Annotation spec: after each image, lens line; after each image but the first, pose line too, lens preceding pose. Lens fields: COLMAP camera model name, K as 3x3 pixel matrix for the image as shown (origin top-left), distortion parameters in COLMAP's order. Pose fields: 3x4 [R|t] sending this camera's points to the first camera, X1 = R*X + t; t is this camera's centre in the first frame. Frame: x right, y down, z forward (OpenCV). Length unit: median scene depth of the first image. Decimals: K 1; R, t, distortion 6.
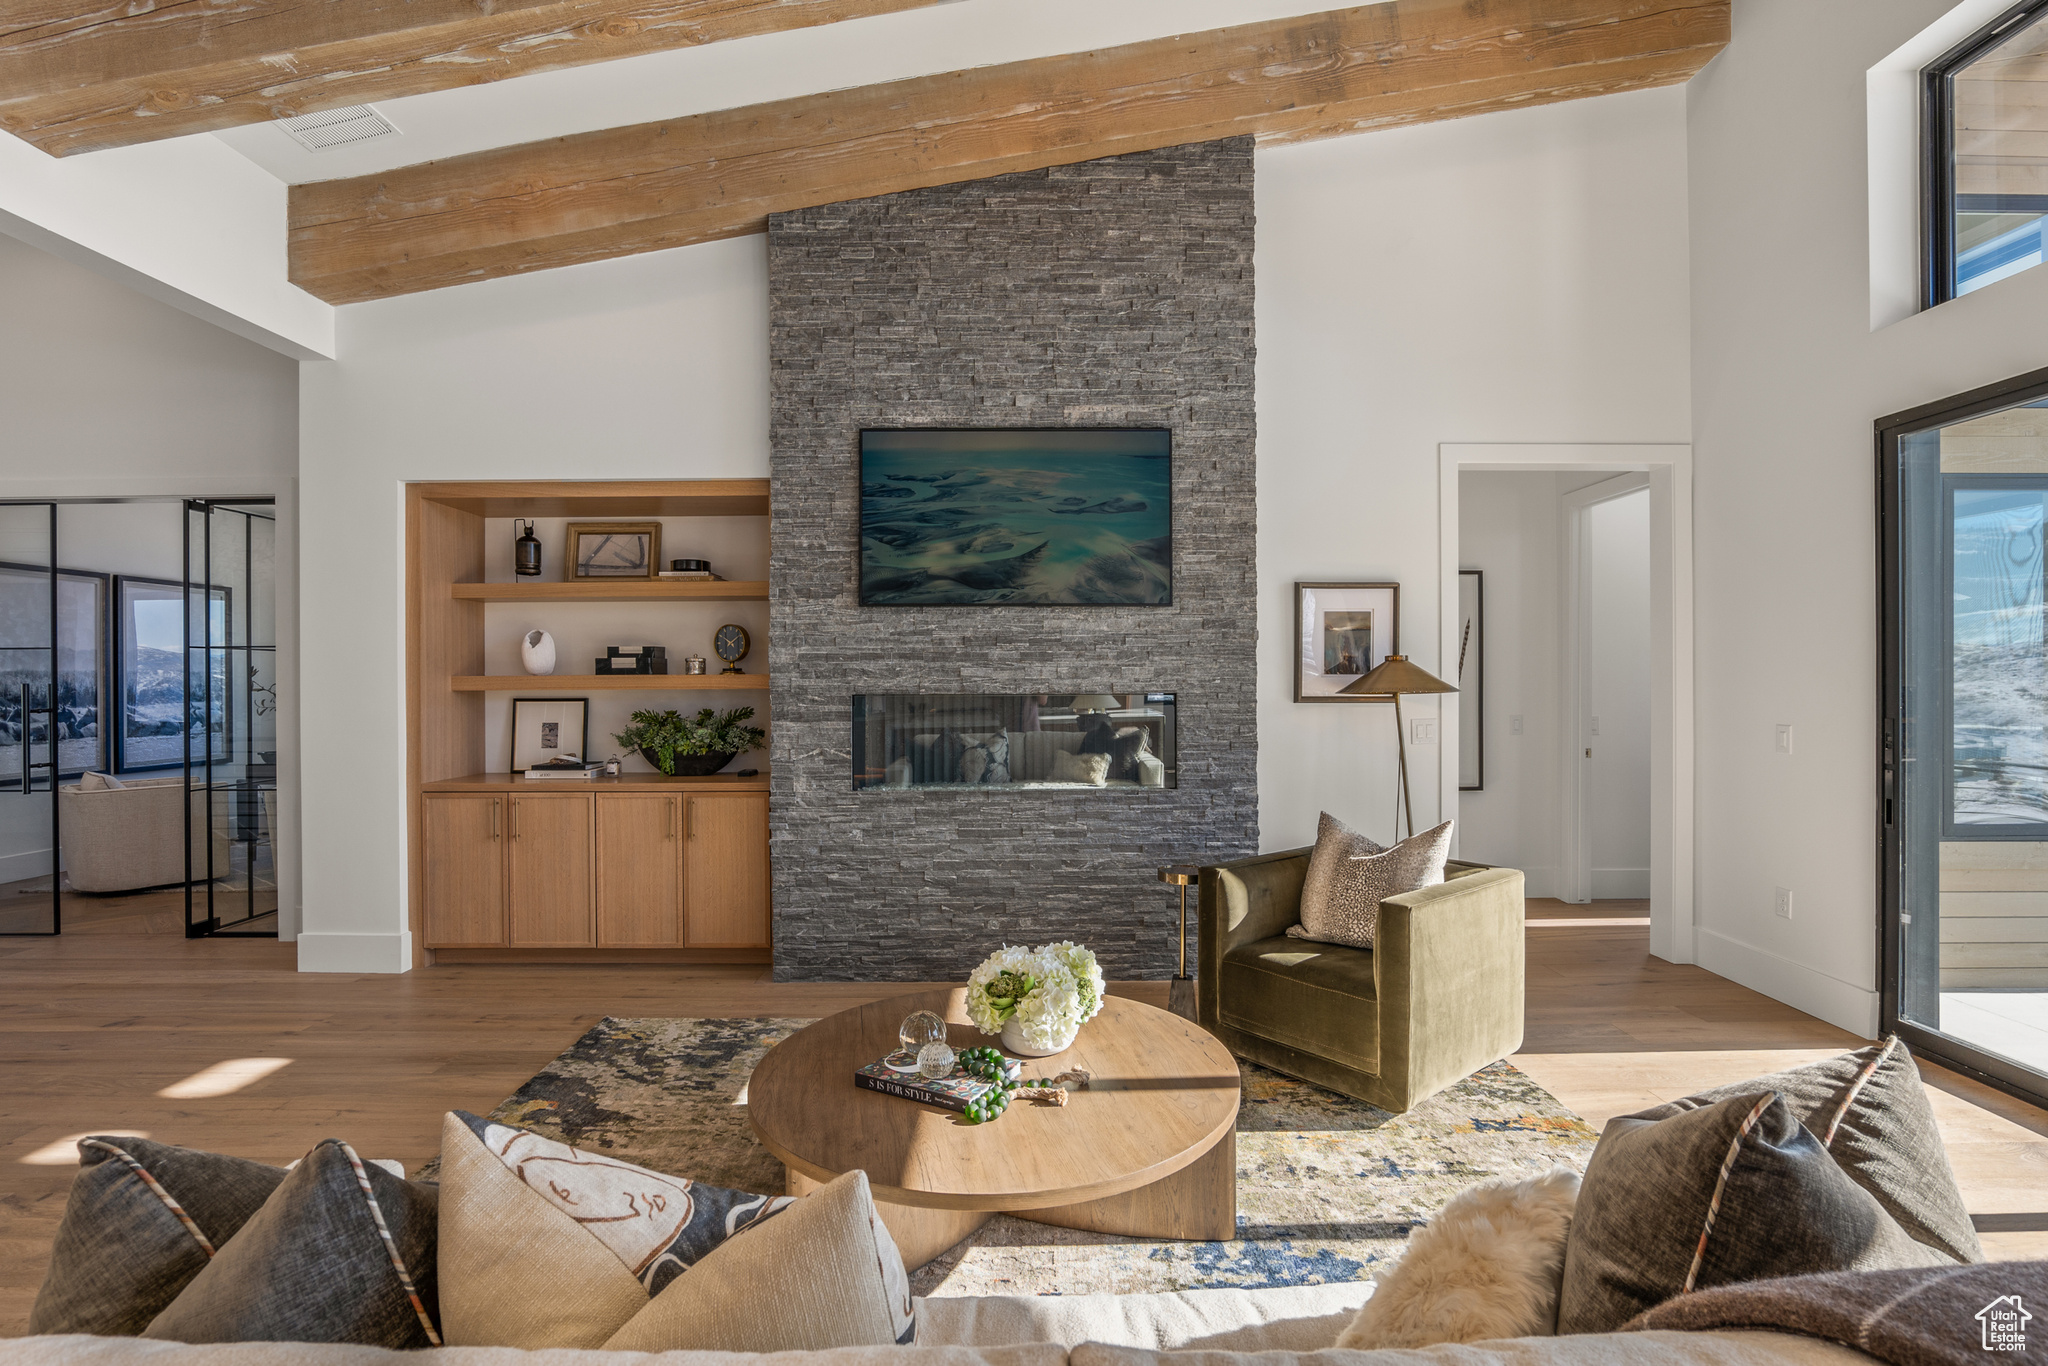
lens RADIAL K [[955.5, 0, 1041.1], [0, 955.5, 682.4], [0, 0, 1]] dist [-0.025127, 0.006270]
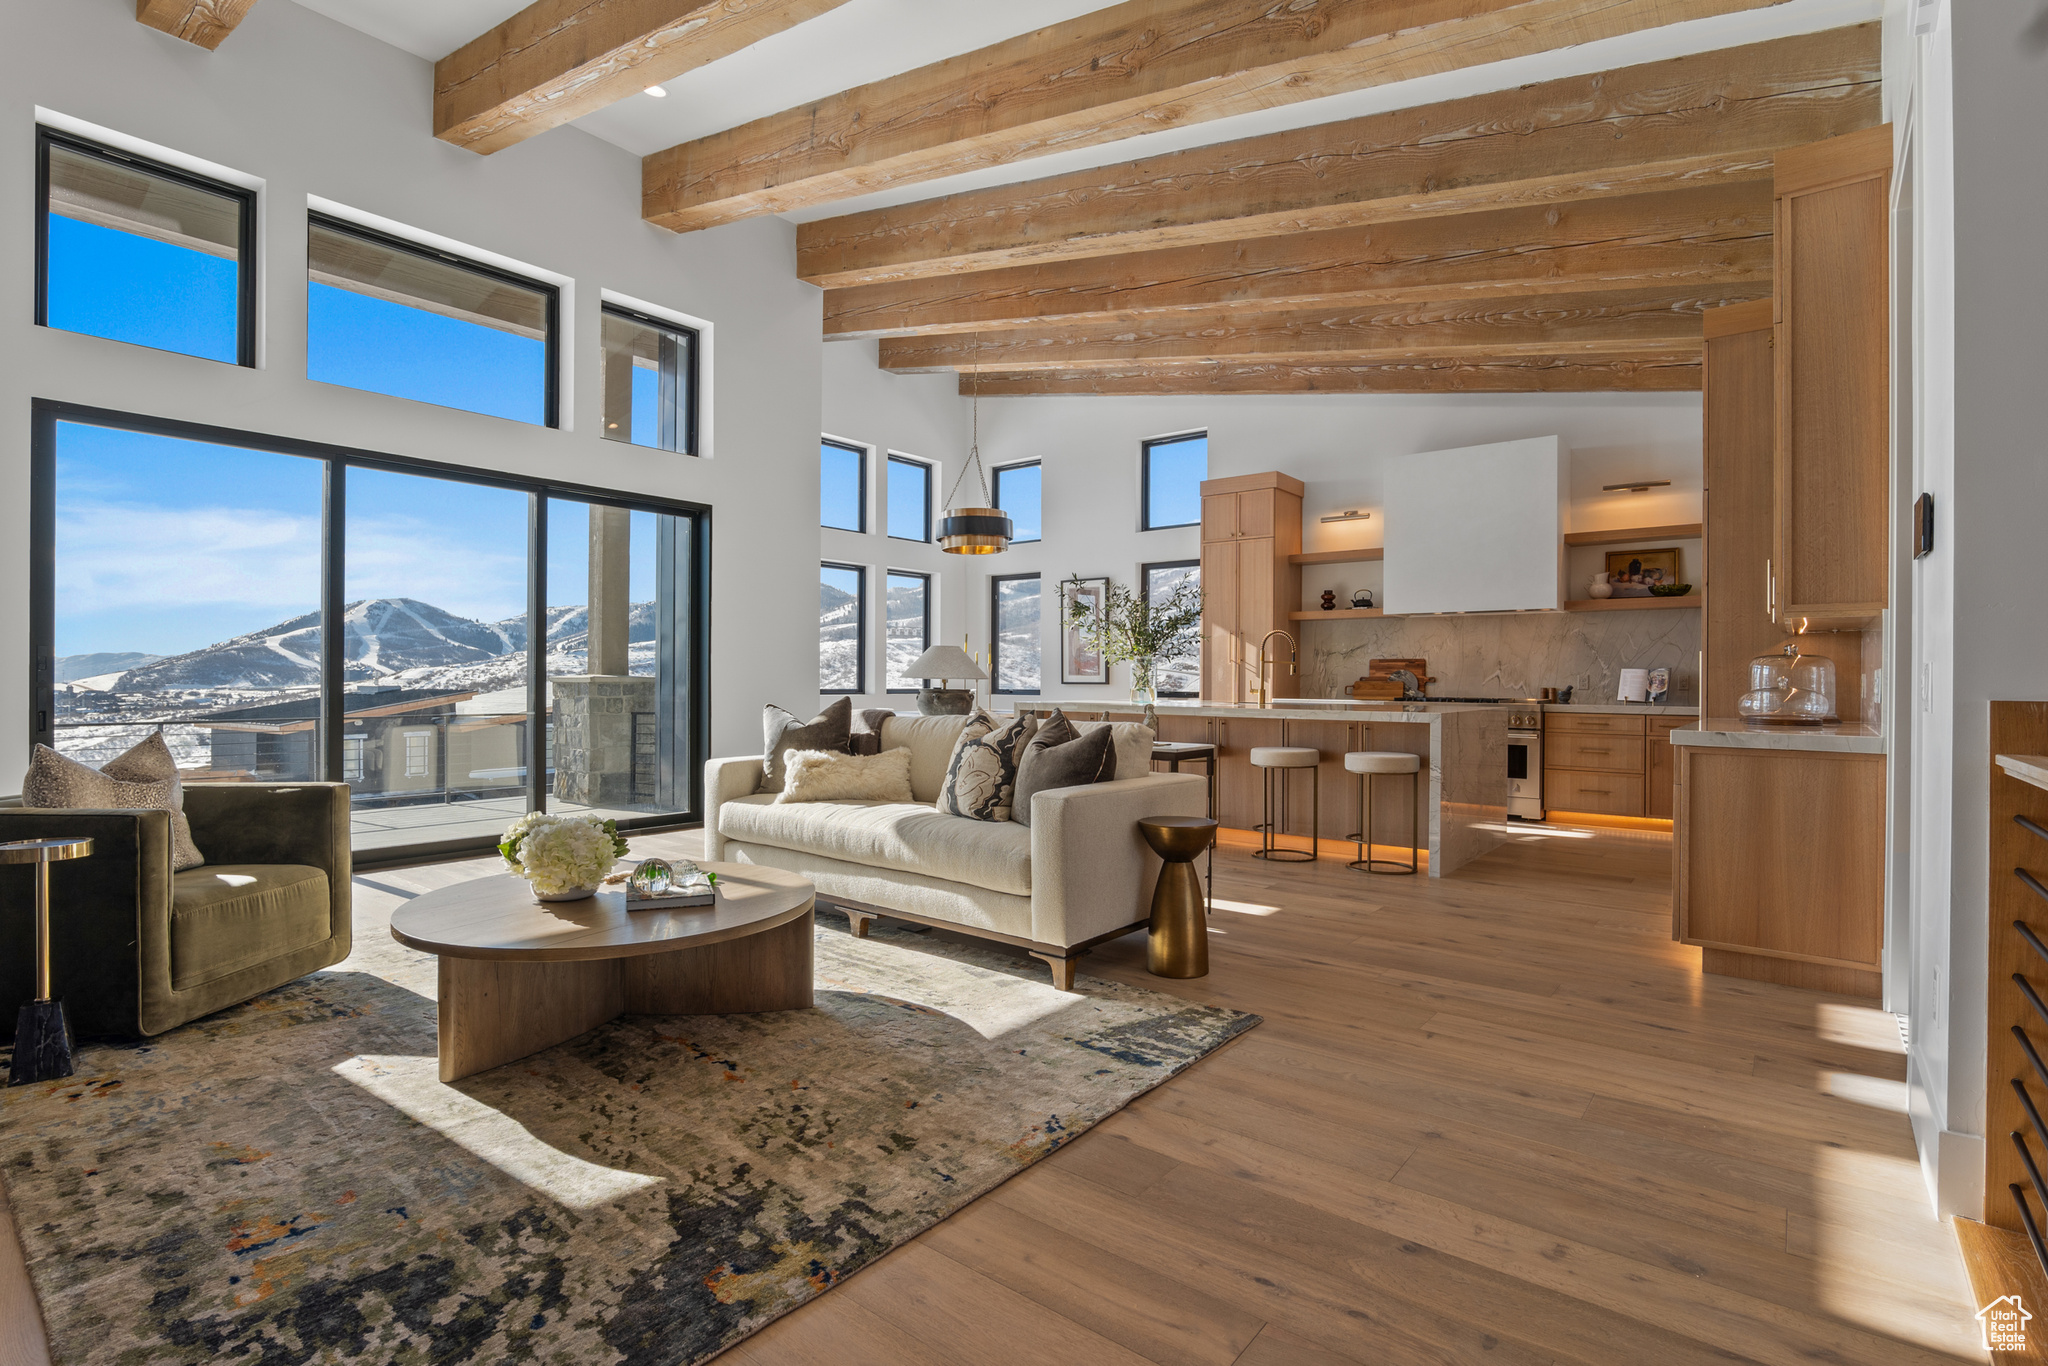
lens RADIAL K [[955.5, 0, 1020.5], [0, 955.5, 678.2], [0, 0, 1]] dist [-0.025127, 0.006270]
pose [[-0.761802, 0.001735, 0.647808, -0.705848], [-0.000282, 0.999995, -0.003010, 0.069387], [-0.647810, -0.002476, -0.761798, 0.912925]]
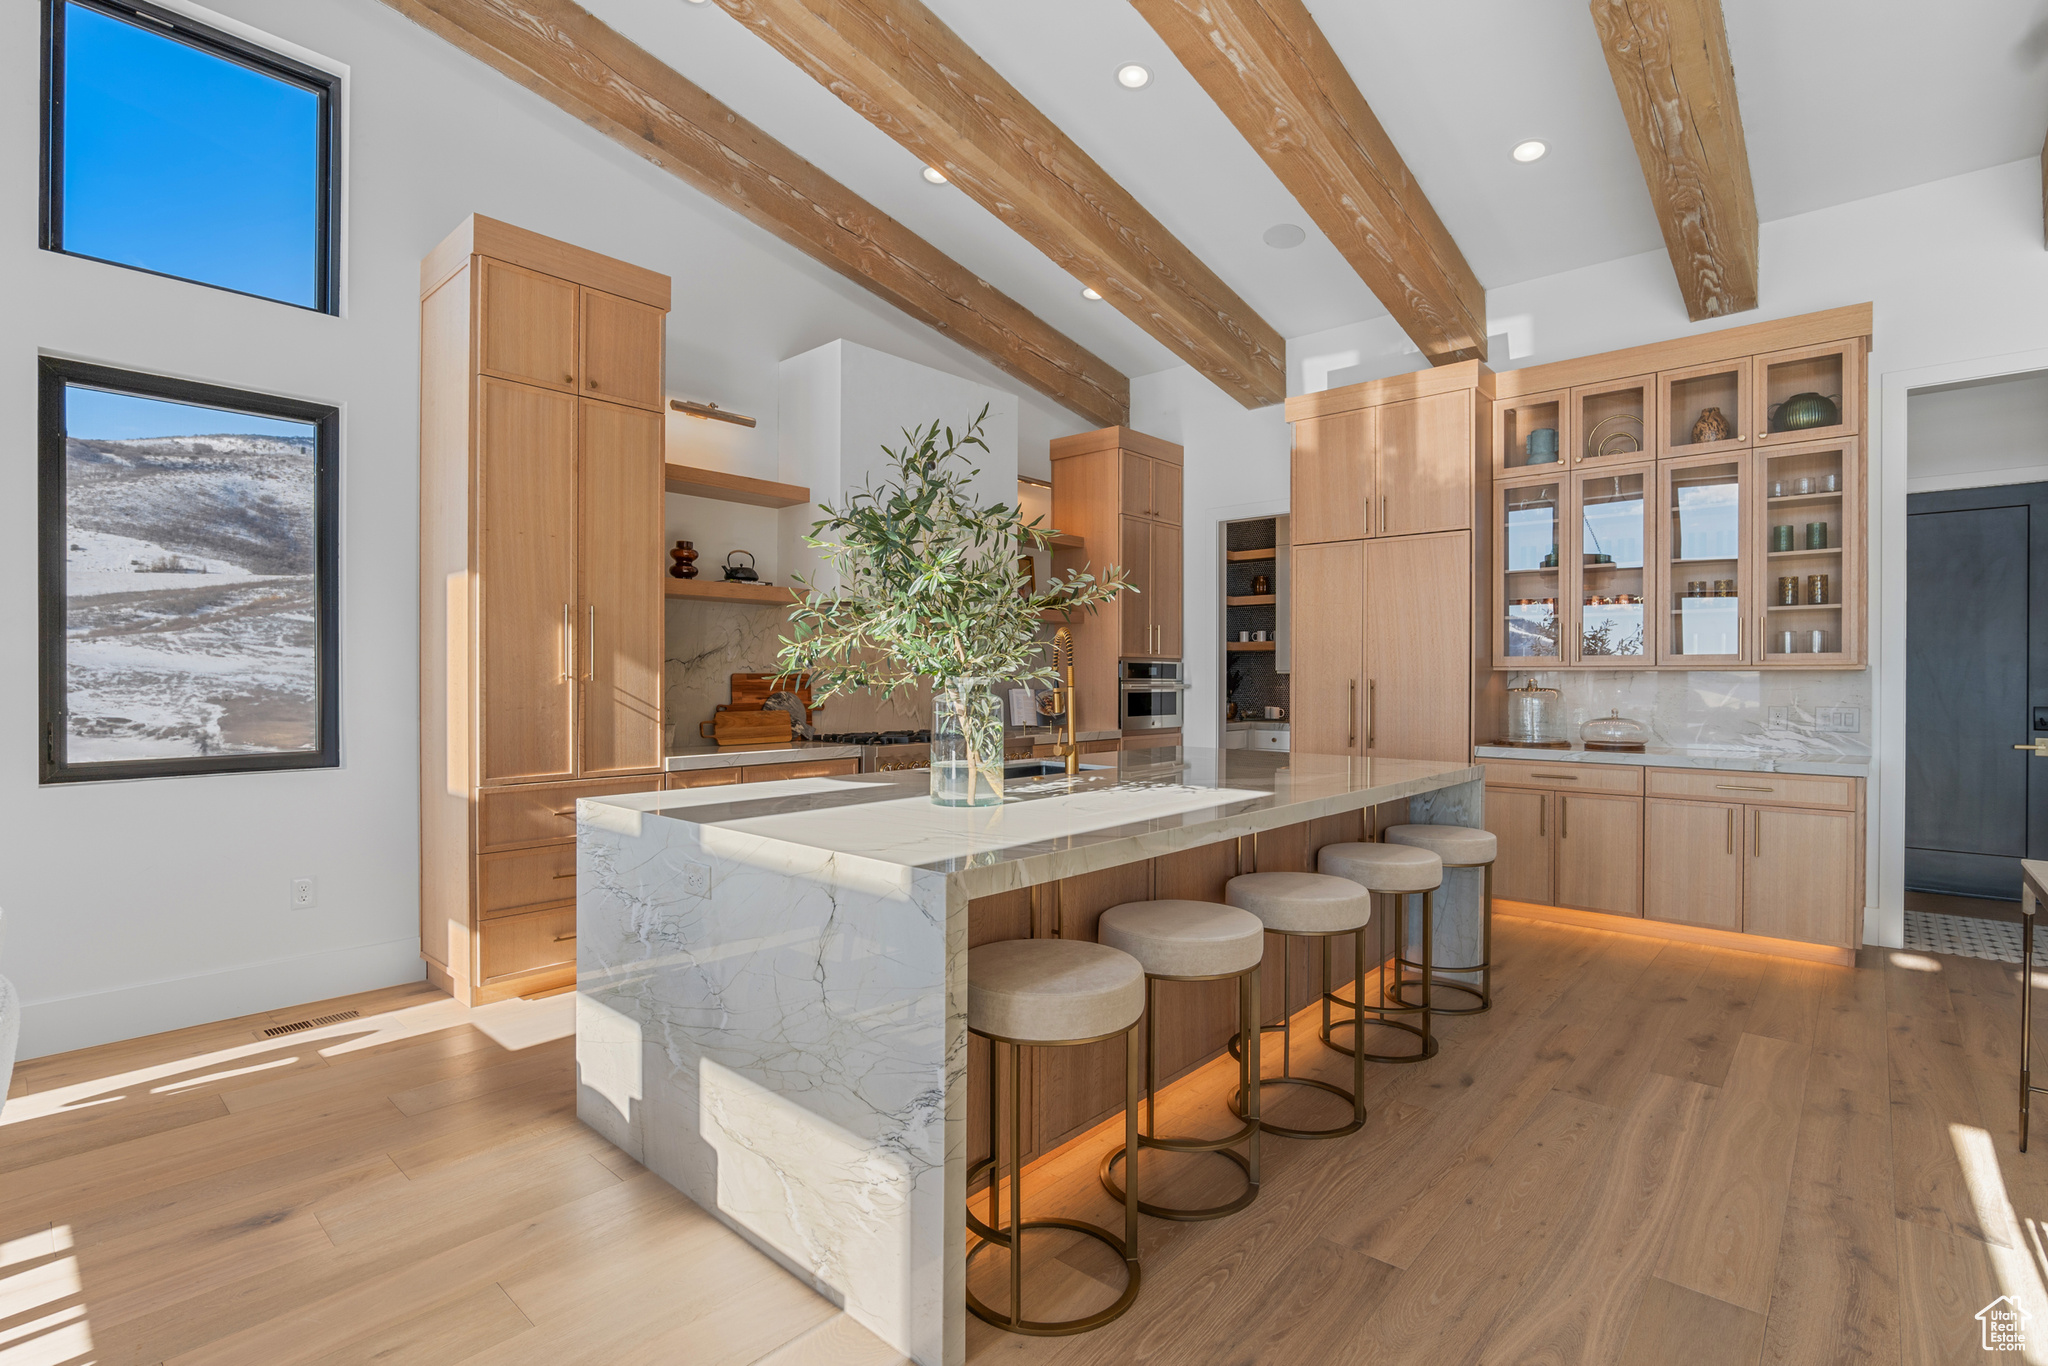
lens RADIAL K [[955.5, 0, 1003.1], [0, 955.5, 686.2], [0, 0, 1]] dist [-0.025127, 0.006270]
pose [[-0.687865, 0.009653, -0.725774, 0.638558], [0.000591, 0.999919, 0.012739, 0.024248], [0.725838, 0.008334, -0.687815, -0.059520]]
